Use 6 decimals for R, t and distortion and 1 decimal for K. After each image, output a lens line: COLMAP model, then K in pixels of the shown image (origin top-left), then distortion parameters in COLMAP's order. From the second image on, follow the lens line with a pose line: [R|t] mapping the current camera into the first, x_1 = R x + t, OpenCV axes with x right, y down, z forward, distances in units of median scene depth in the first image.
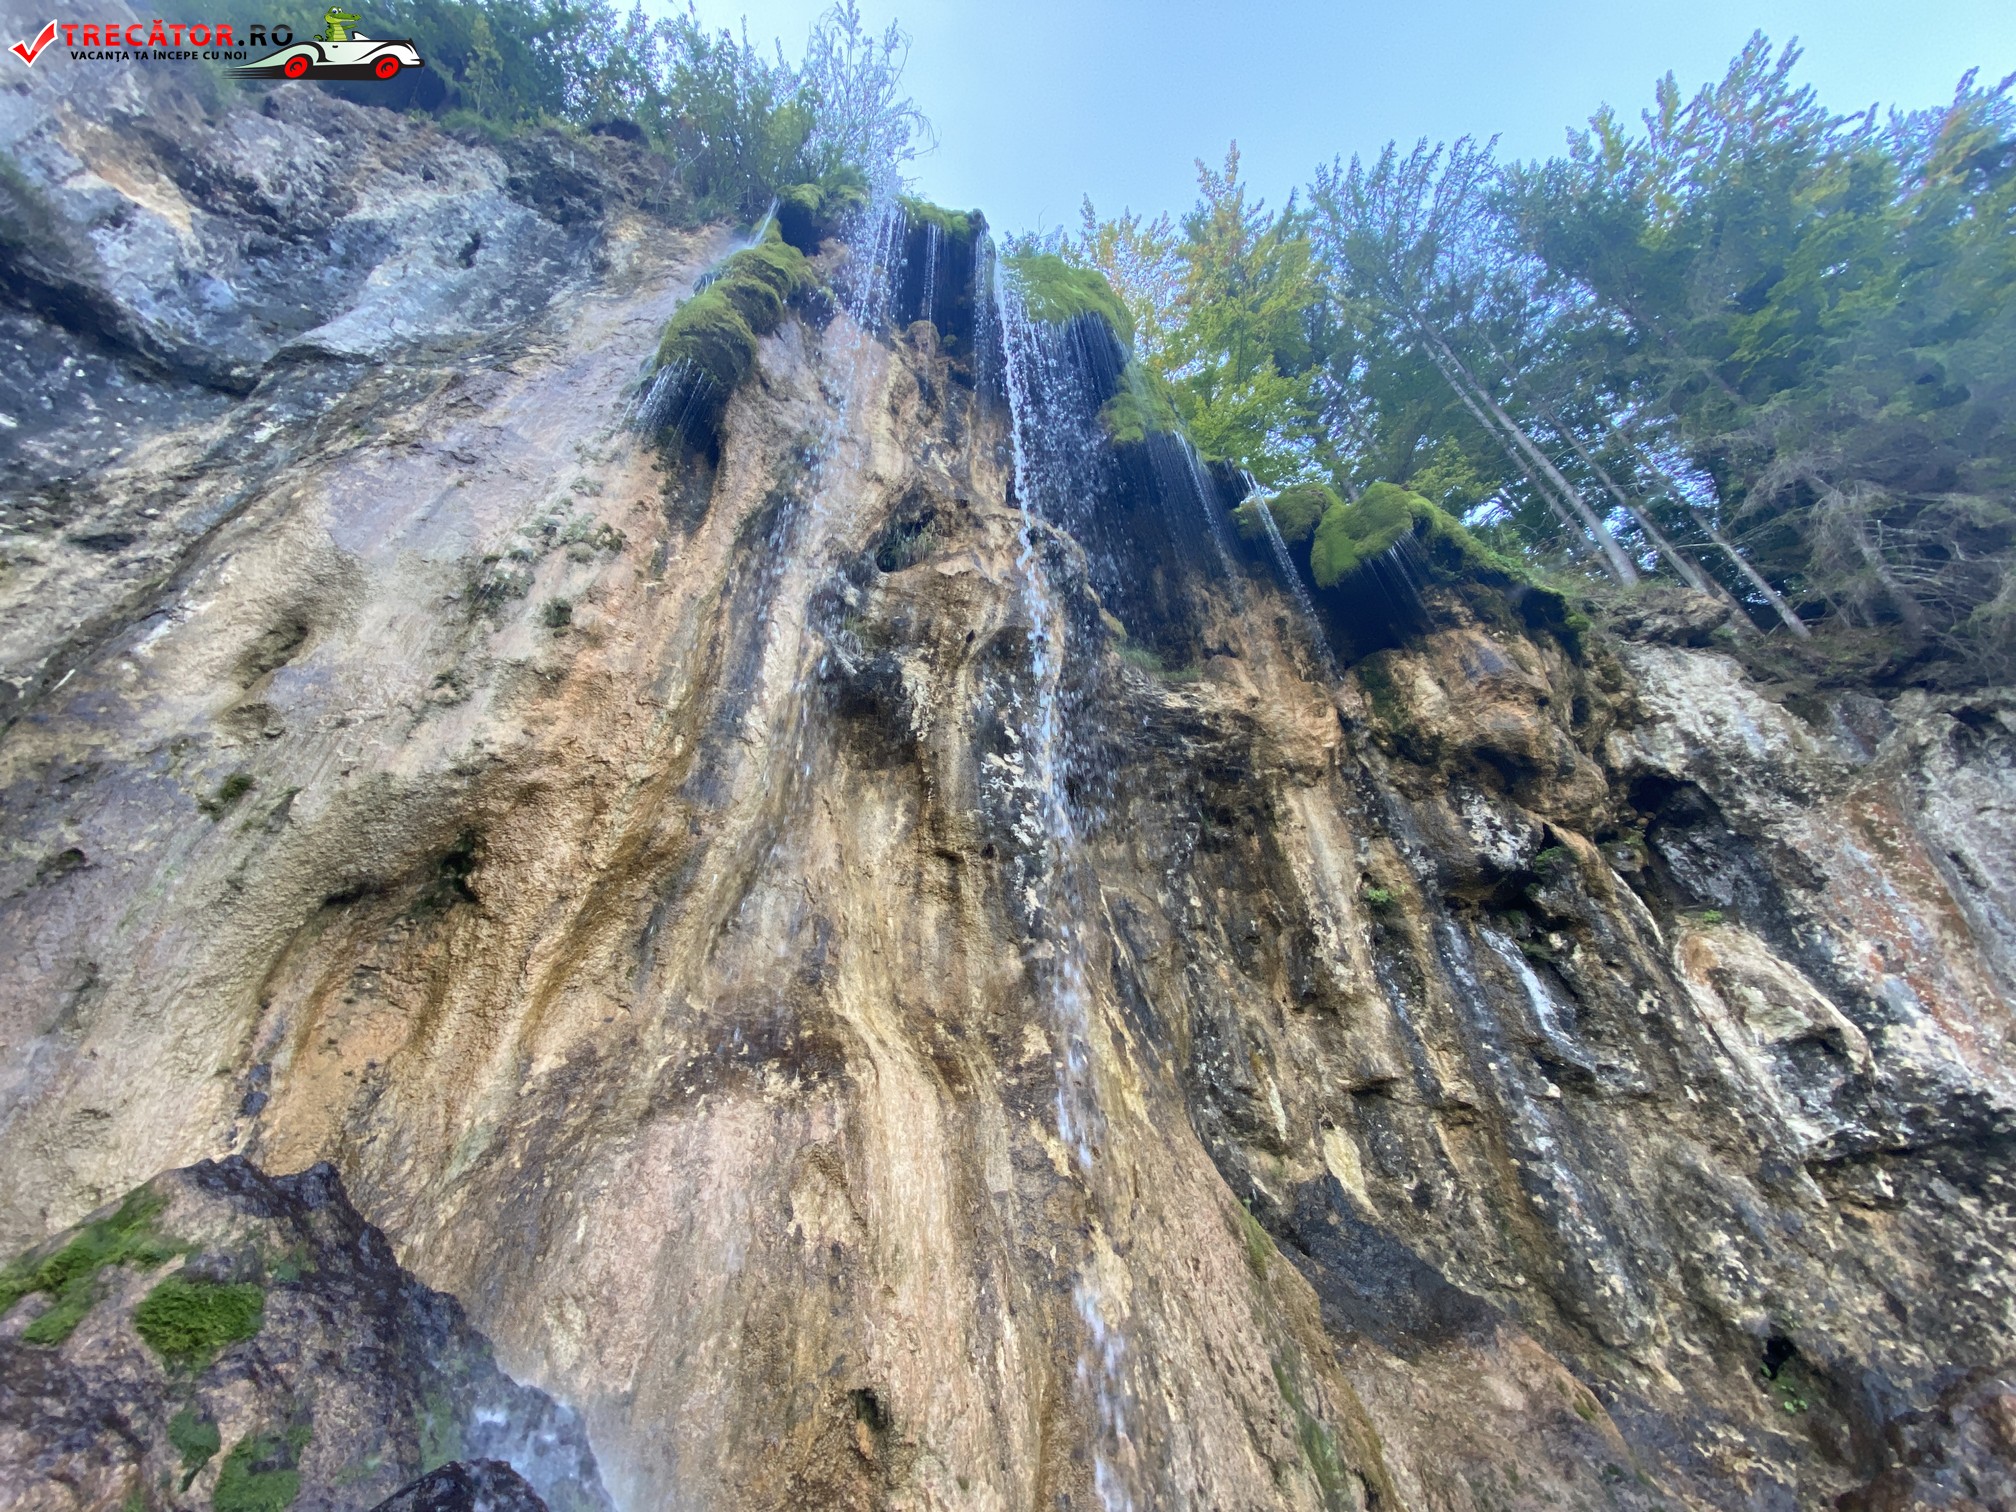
lens RADIAL K [[797.6, 0, 991.7], [0, 797.6, 767.3], [0, 0, 1]] dist [0.034915, -0.029197]
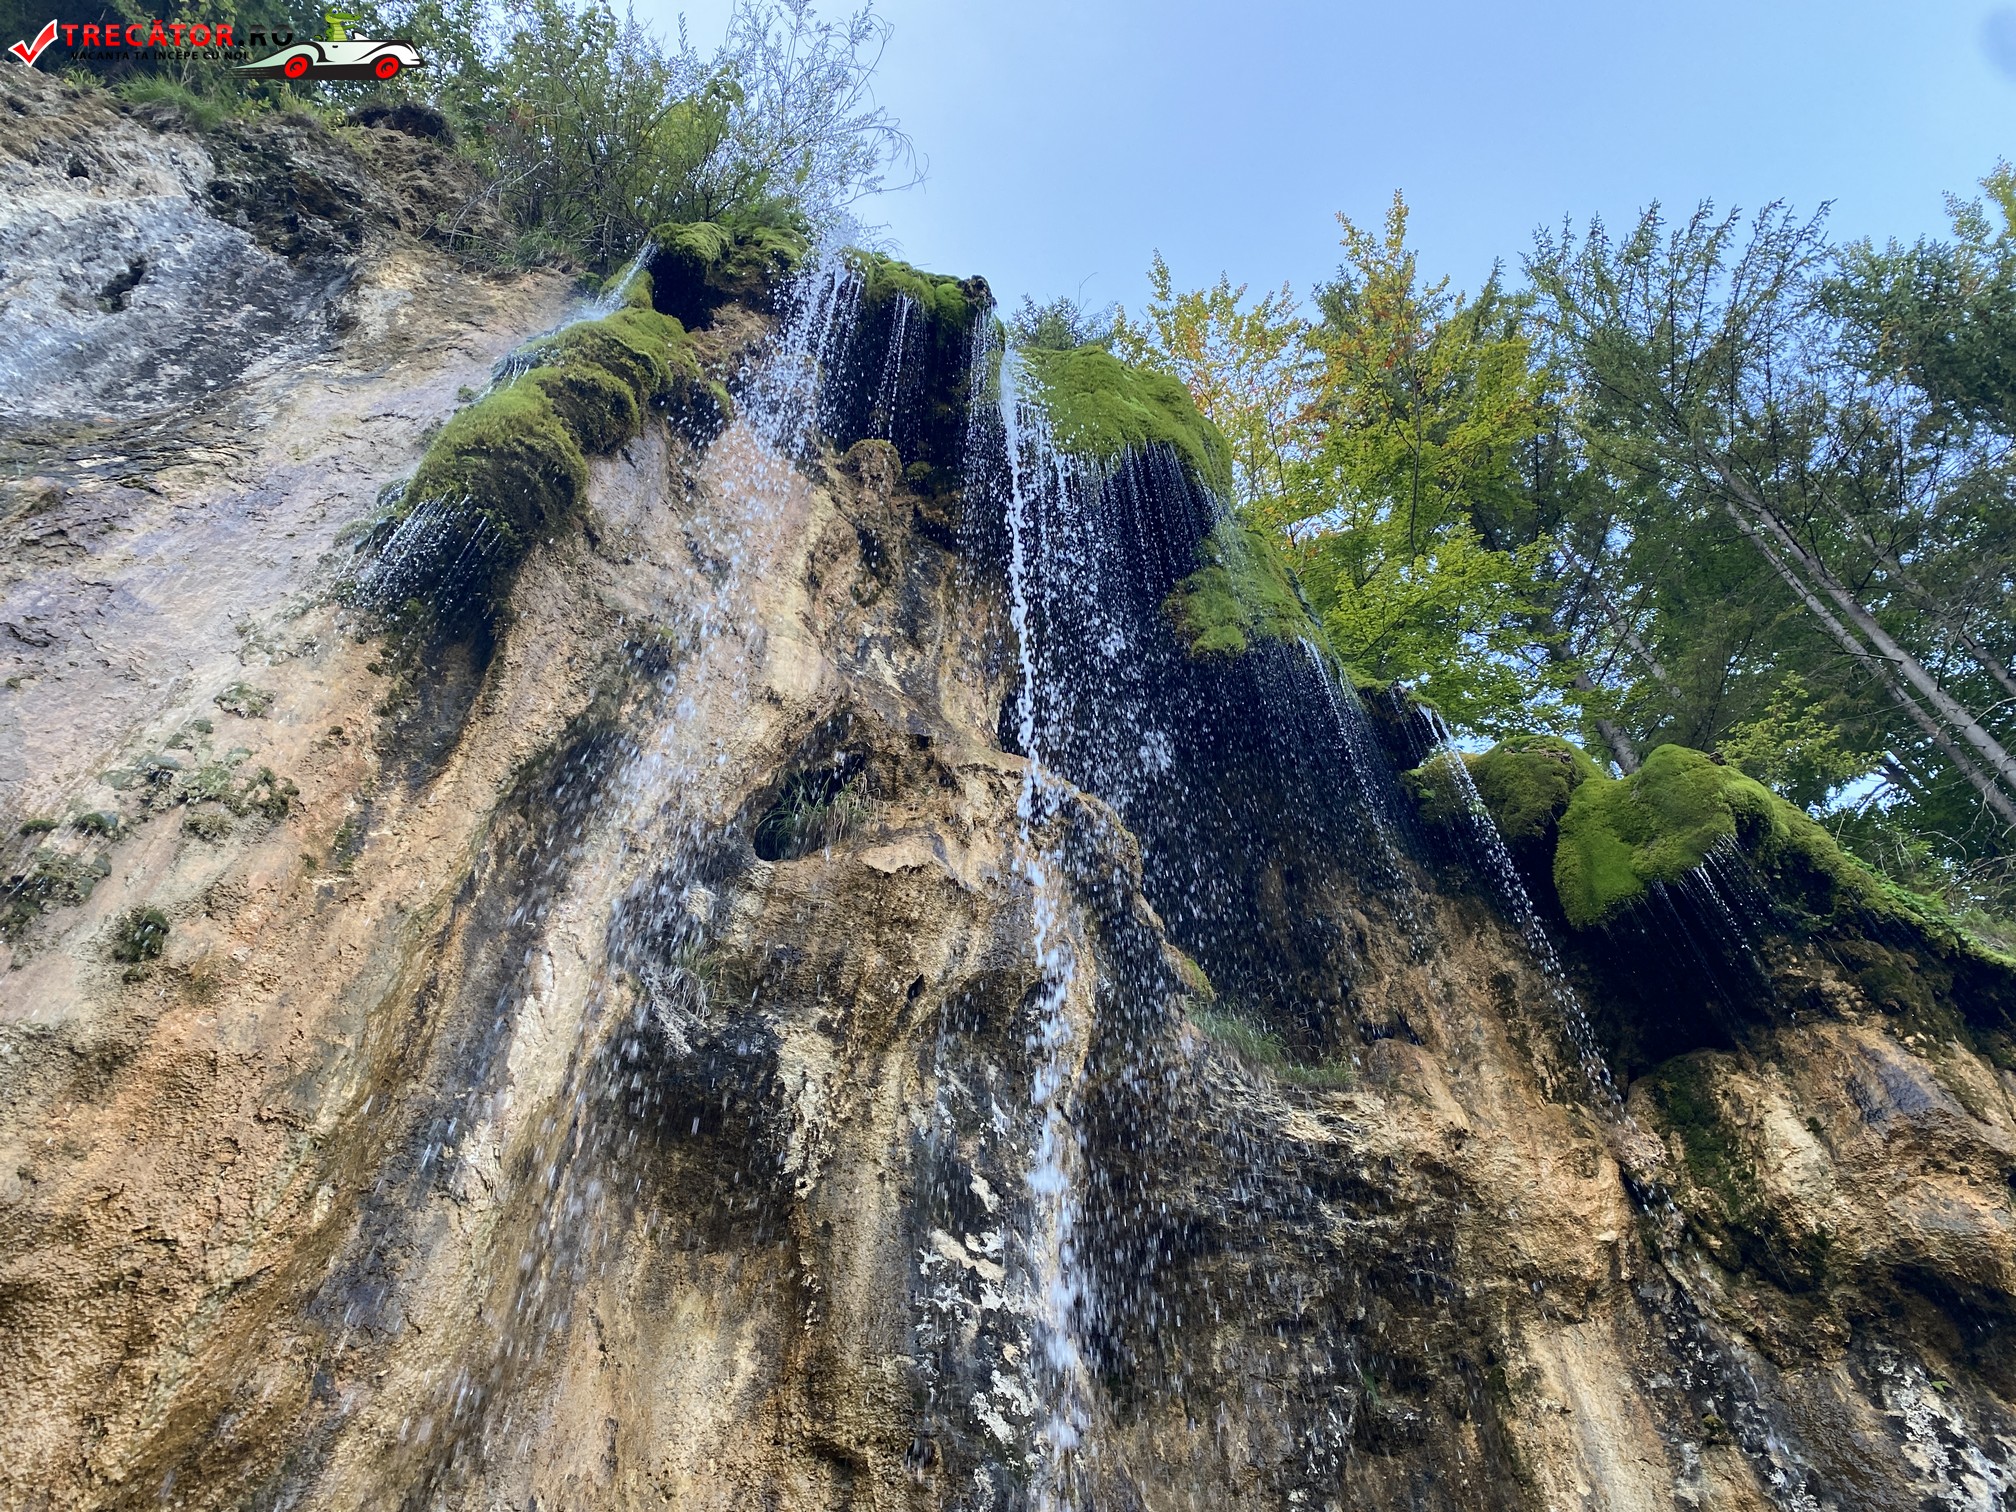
lens RADIAL K [[1516.9, 0, 974.5], [0, 1516.9, 755.1], [0, 0, 1]] dist [0.045930, -0.037238]
pose [[0.997844, 0.065543, 0.003502, -0.001774], [-0.061981, 0.958475, -0.278360, -0.028657], [-0.021601, 0.277543, 0.960470, -0.006100]]
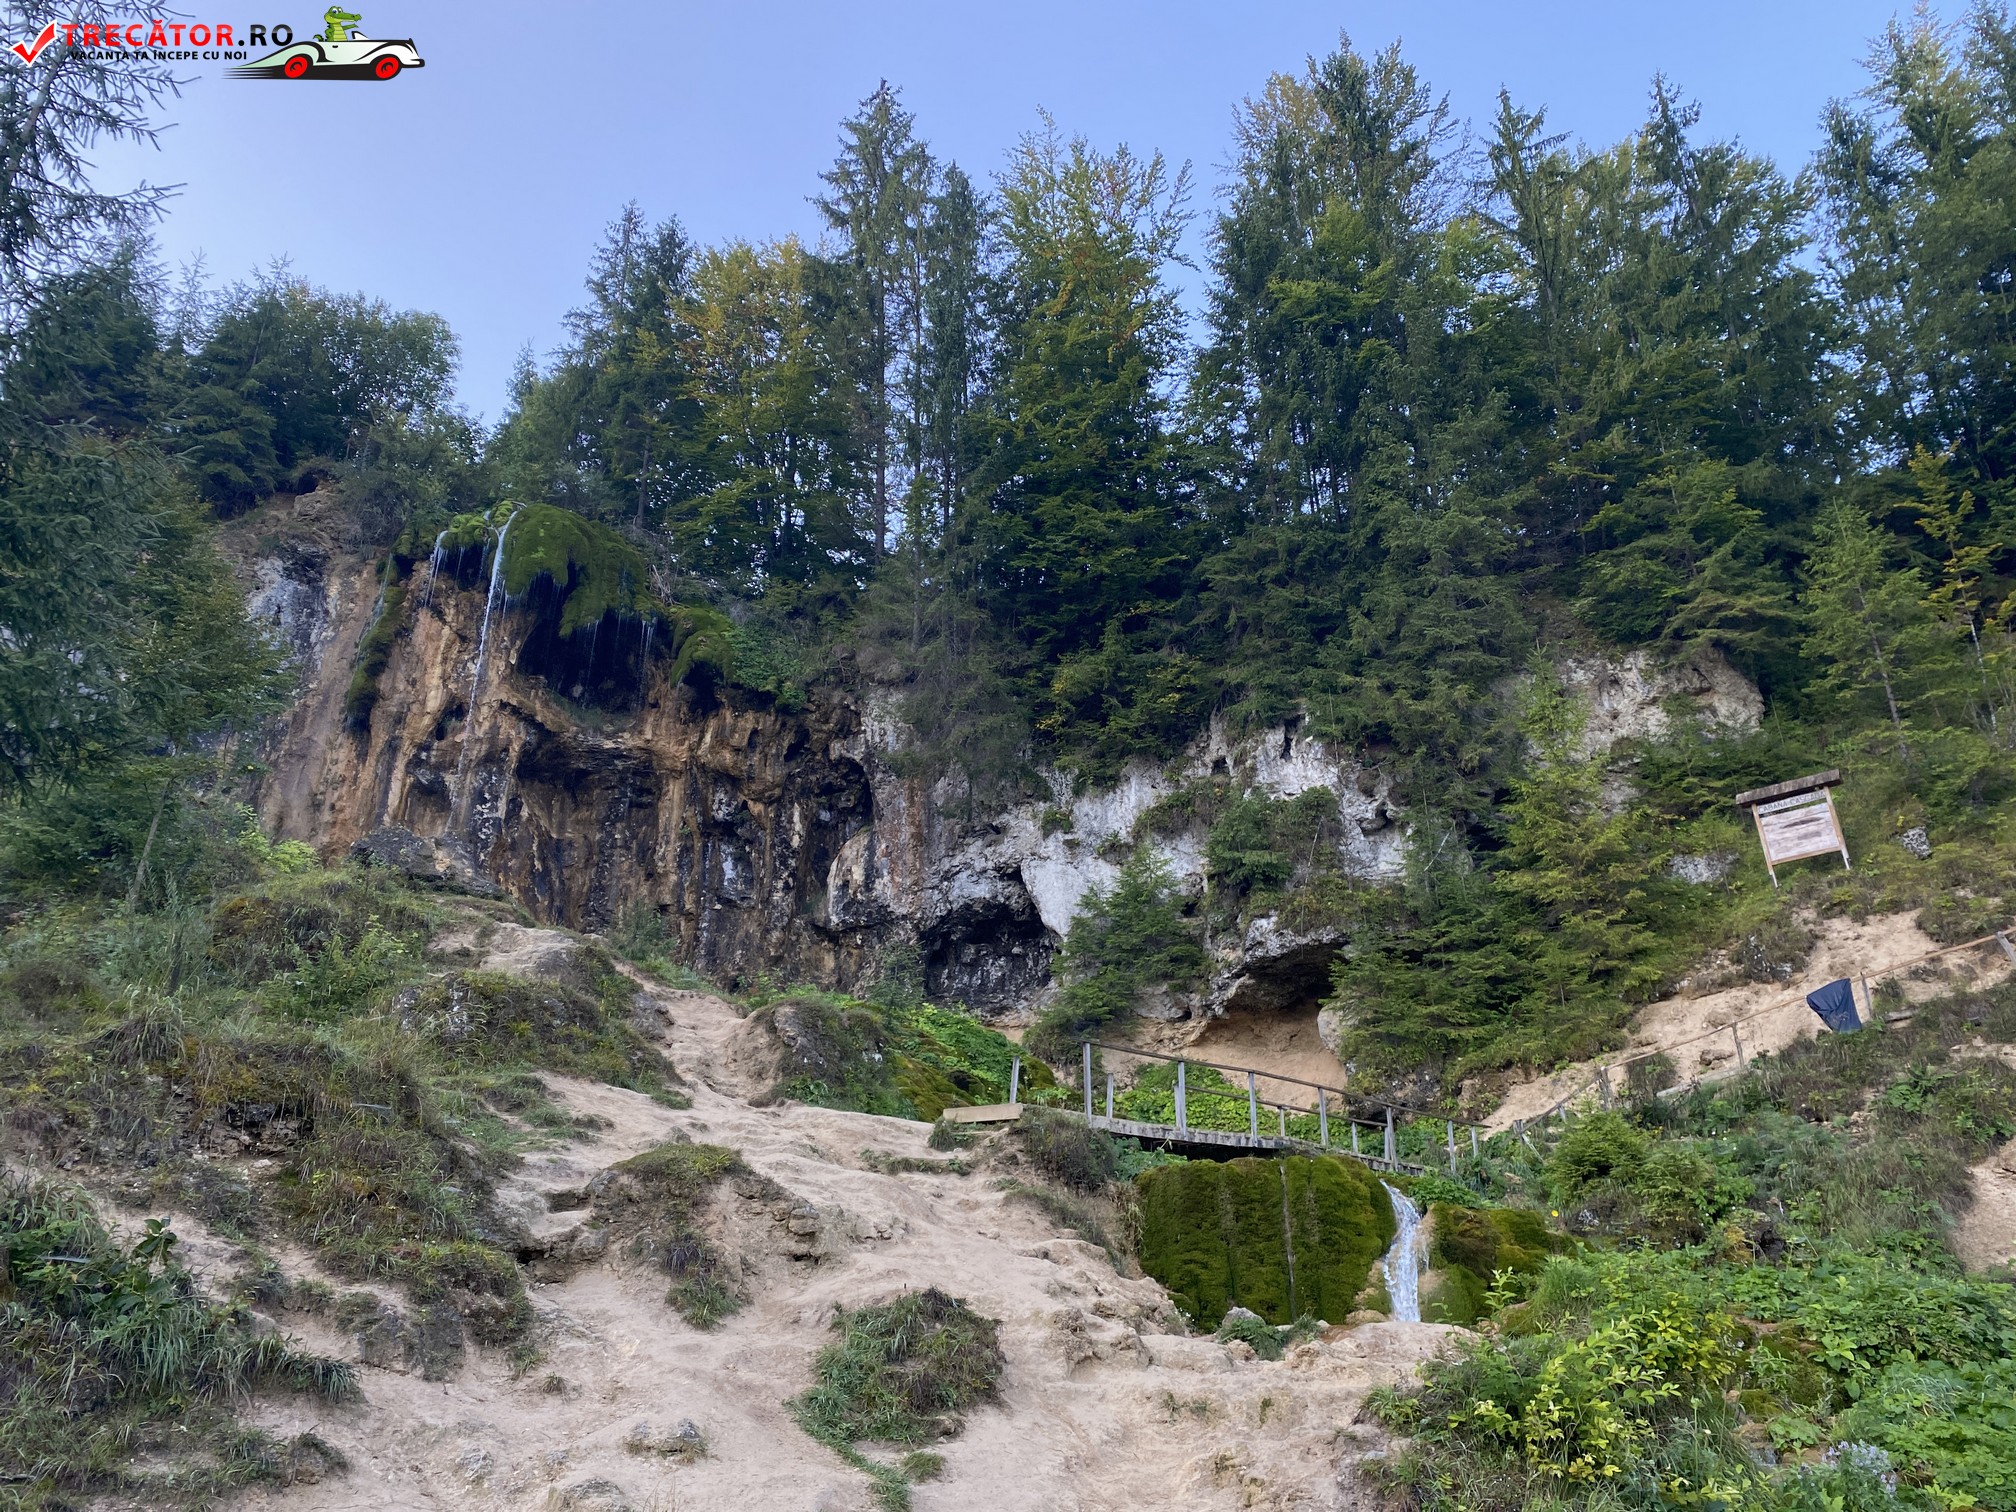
lens RADIAL K [[1509.8, 0, 1043.3], [0, 1509.8, 746.4], [0, 0, 1]] dist [0.005035, 0.004075]
pose [[0.993740, -0.045246, -0.102141, 2.033999], [0.066970, 0.973086, 0.220497, -1.009371], [0.089416, -0.225958, 0.970025, -3.207295]]
